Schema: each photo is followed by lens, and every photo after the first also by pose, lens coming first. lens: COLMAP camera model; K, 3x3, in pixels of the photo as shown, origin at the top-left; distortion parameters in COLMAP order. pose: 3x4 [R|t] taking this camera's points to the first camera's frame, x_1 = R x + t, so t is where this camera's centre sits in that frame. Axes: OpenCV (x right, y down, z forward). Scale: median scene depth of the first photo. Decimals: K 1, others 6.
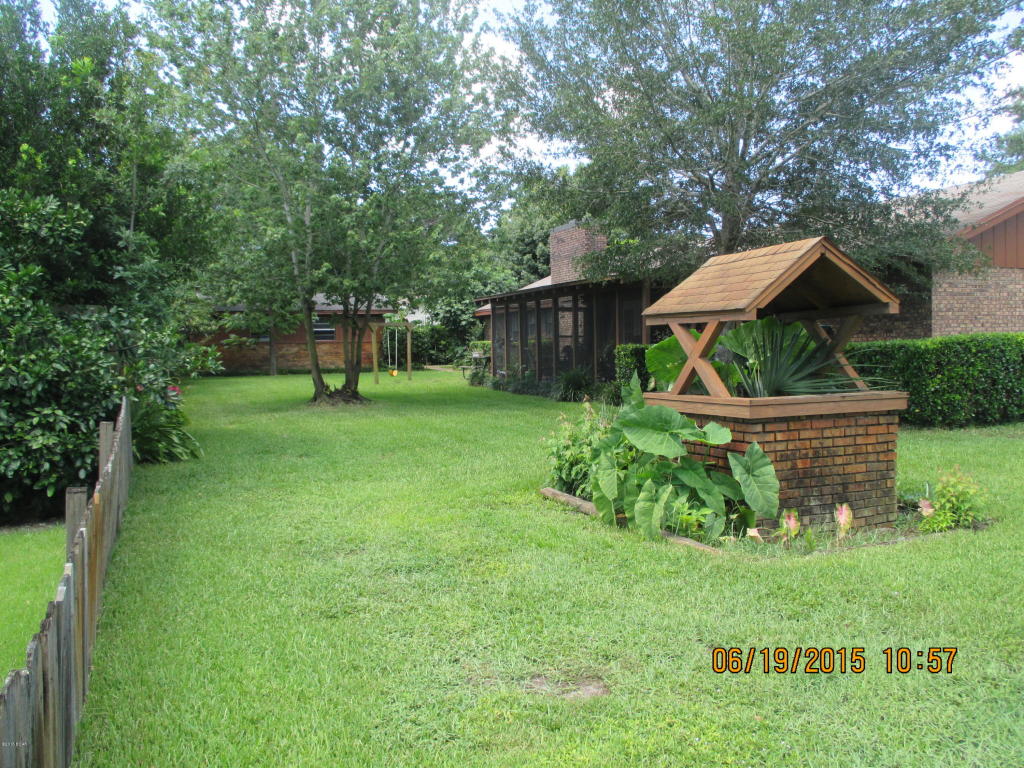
lens RADIAL K [[877.3, 0, 512.0], [0, 877.3, 384.0], [0, 0, 1]] dist [-0.013529, -0.007781]
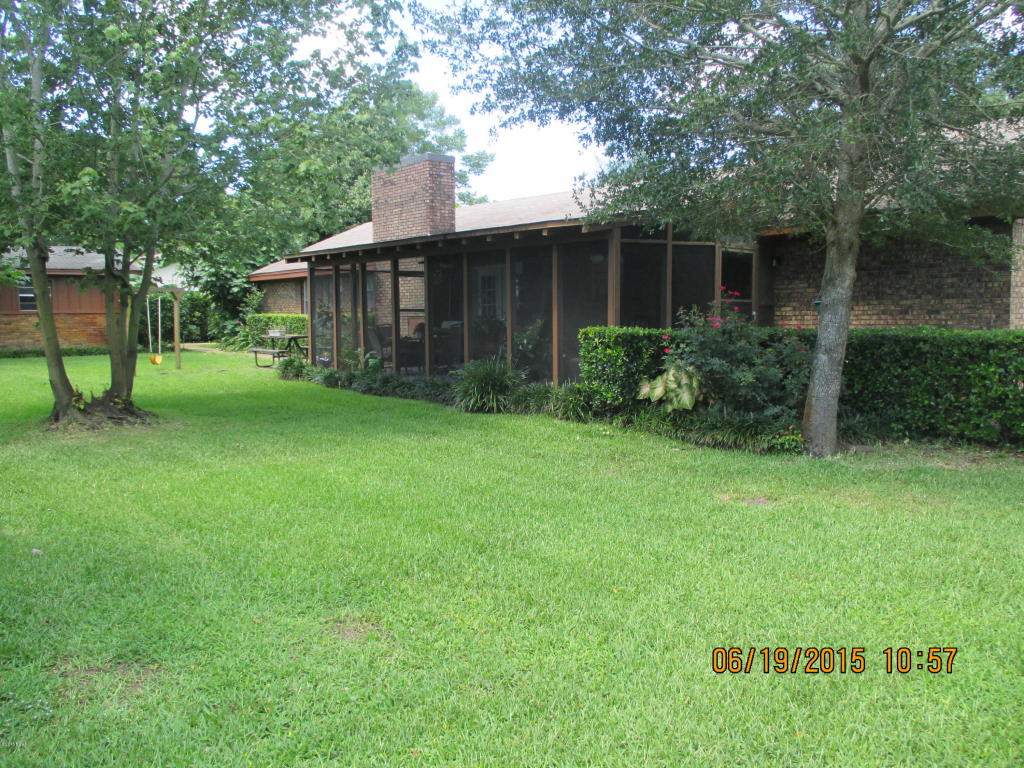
lens RADIAL K [[877.3, 0, 512.0], [0, 877.3, 384.0], [0, 0, 1]] dist [-0.013529, -0.007781]
pose [[0.952607, -0.012418, 0.303951, -0.084996], [0.002398, 0.999442, 0.033317, -0.016866], [-0.304195, -0.031009, 0.952105, 0.272751]]
